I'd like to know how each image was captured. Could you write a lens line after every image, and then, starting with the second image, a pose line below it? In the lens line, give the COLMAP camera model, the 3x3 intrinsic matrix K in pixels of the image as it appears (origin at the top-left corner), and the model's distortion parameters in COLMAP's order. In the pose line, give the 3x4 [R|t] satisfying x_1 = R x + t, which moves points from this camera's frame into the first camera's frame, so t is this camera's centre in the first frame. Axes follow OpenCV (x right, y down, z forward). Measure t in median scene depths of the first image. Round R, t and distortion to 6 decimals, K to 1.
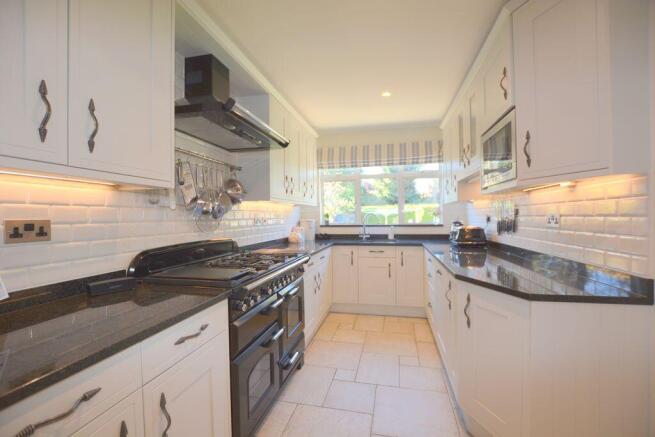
lens RADIAL K [[284.9, 0, 325.8], [0, 284.9, 220.2], [0, 0, 1]] dist [-0.024877, 0.001852]
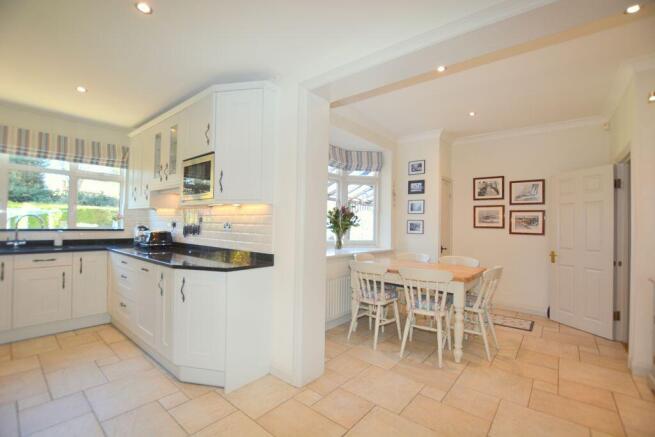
lens RADIAL K [[284.9, 0, 324.0], [0, 284.9, 220.1], [0, 0, 1]] dist [-0.024877, 0.001852]
pose [[0.439827, 0.034814, 0.897408, -0.208169], [-0.015624, 0.999394, -0.031113, 0.004266], [-0.897947, -0.000337, 0.440104, -0.108233]]
